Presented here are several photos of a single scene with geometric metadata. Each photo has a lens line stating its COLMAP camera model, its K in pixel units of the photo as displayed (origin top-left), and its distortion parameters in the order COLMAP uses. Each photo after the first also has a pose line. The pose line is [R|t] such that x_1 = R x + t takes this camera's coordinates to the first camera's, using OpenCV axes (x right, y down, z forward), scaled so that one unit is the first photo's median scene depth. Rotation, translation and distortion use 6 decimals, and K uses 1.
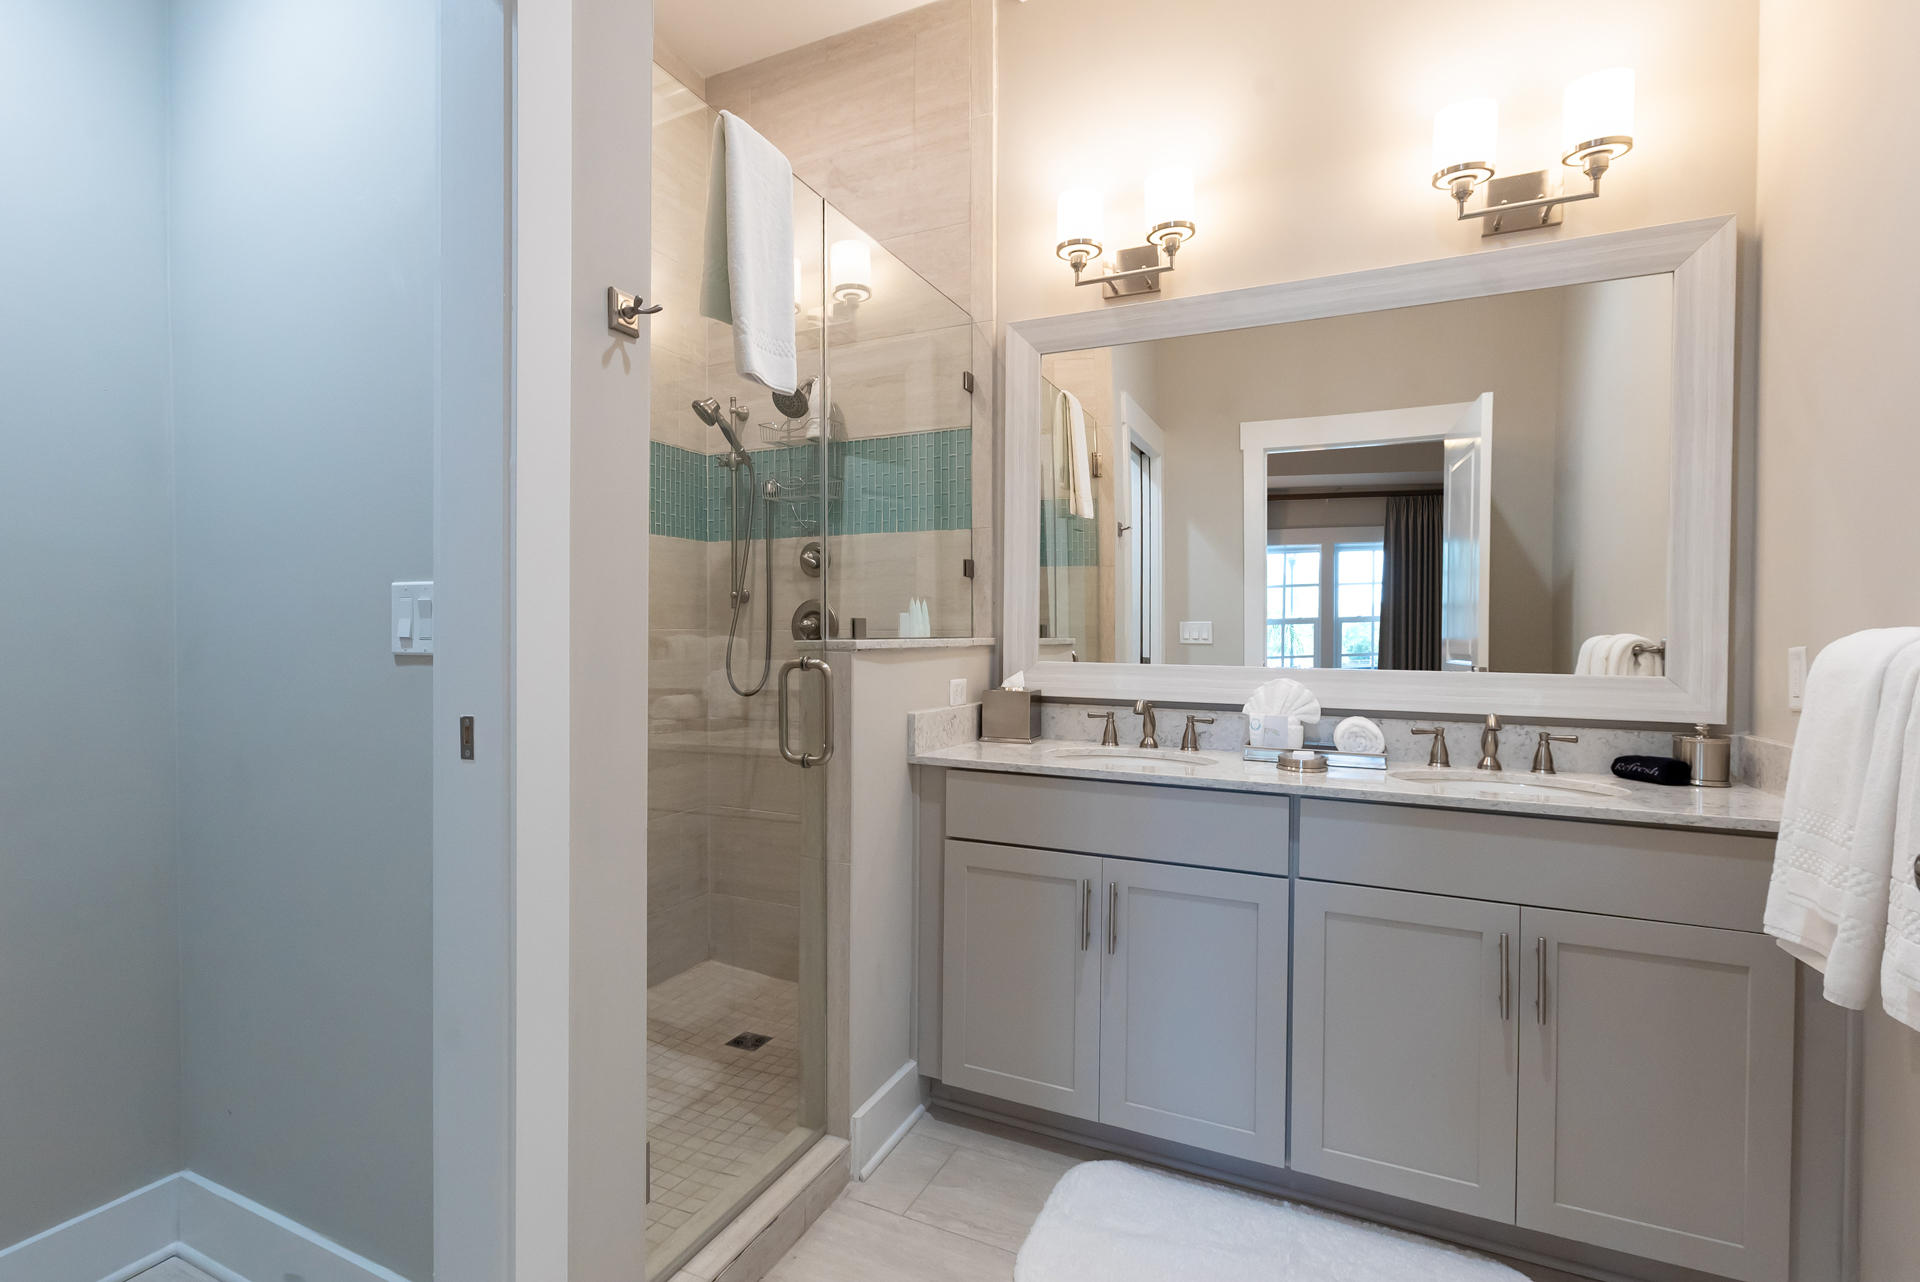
lens RADIAL K [[873.0, 0, 959.1], [0, 873.0, 668.8], [0, 0, 1]] dist [0.000778, 0.000584]
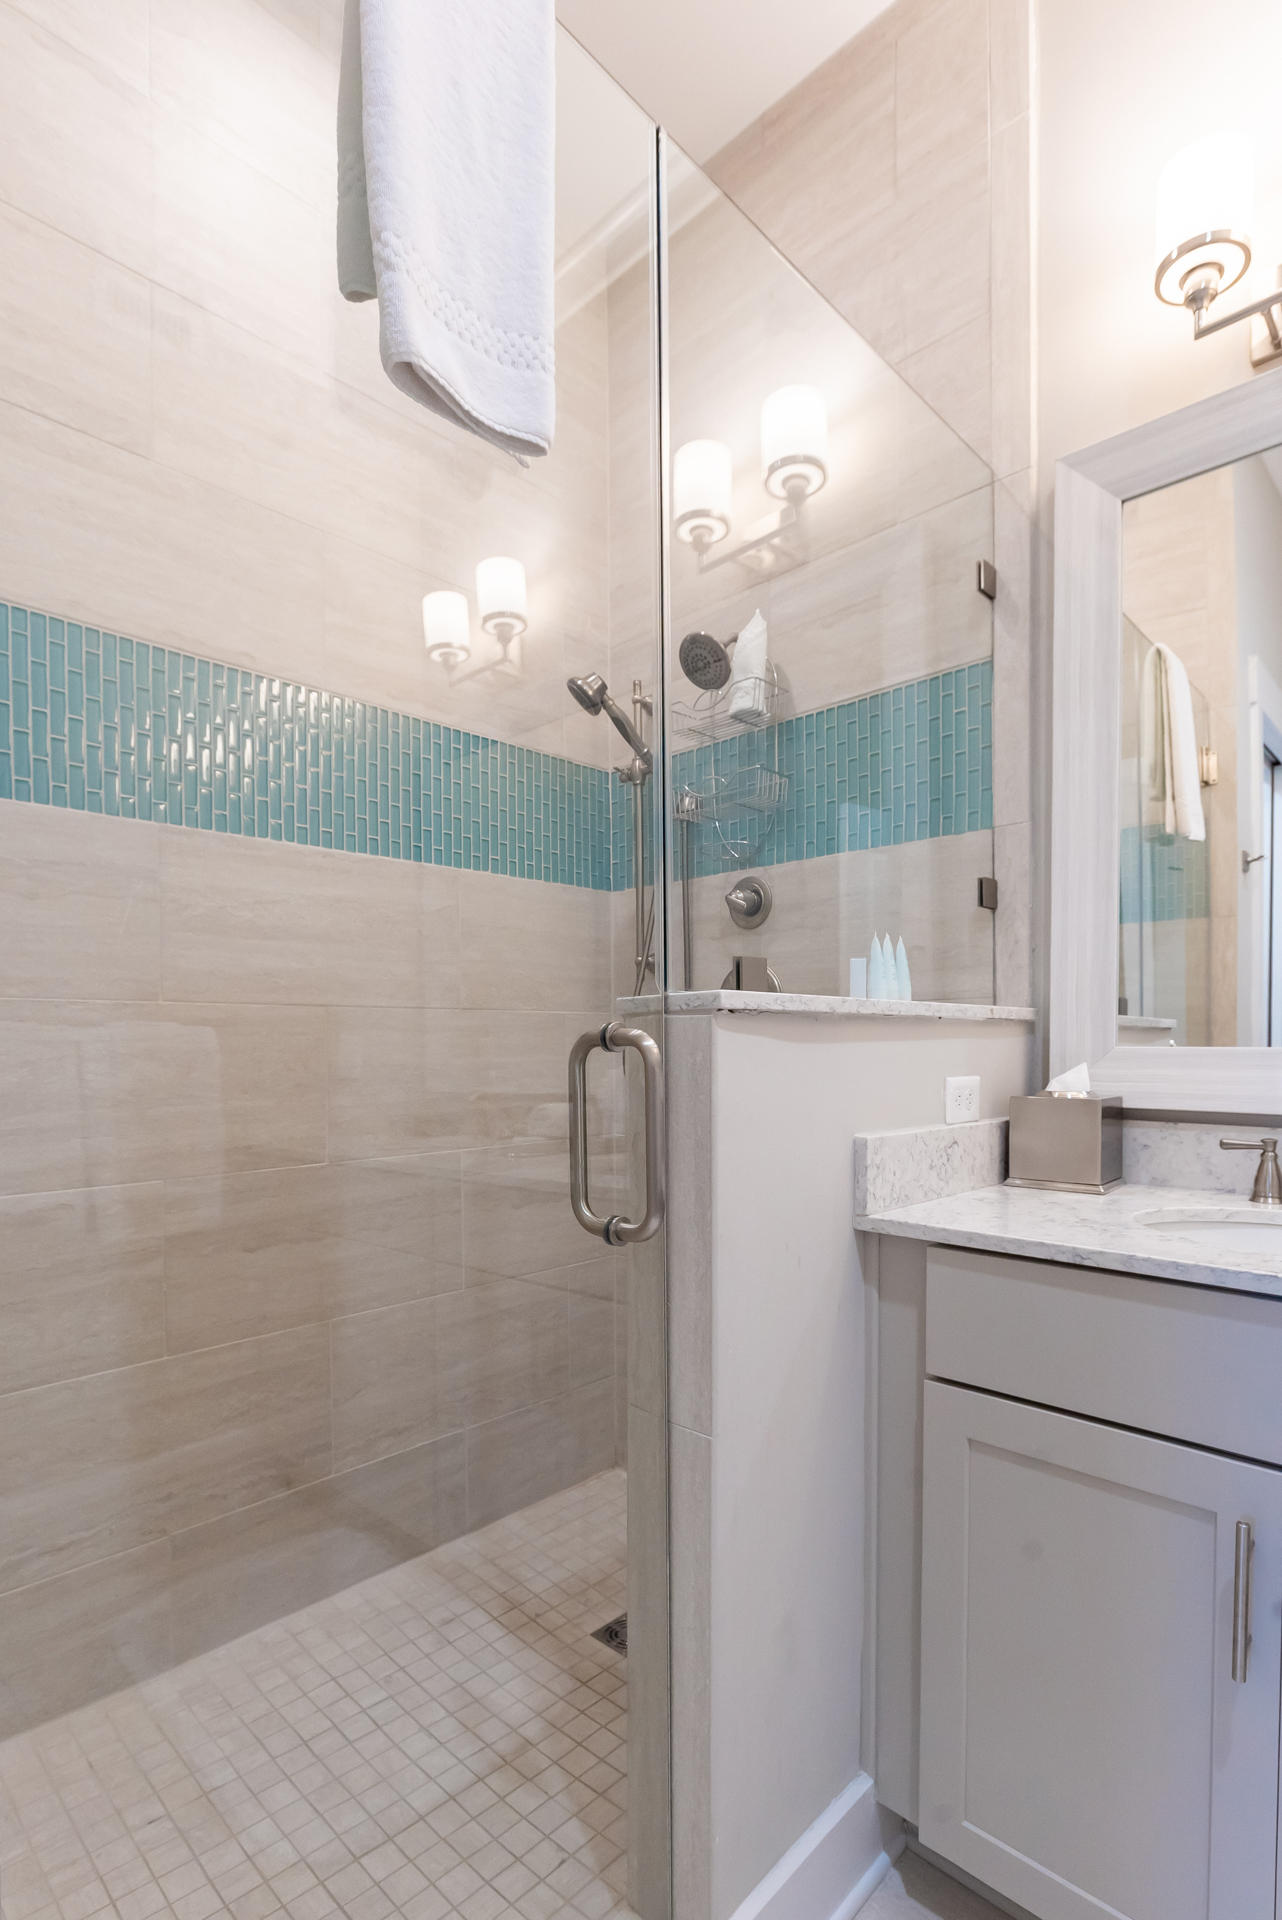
lens RADIAL K [[978.1, 0, 645.0], [0, 978.1, 1081.8], [0, 0, 1]] dist [-0.001586, 0.000162]
pose [[0.938862, -0.000959, -0.344293, 0.021048], [0.002481, 0.999989, 0.003980, 0.010734], [0.344286, -0.004591, 0.938854, 0.290601]]
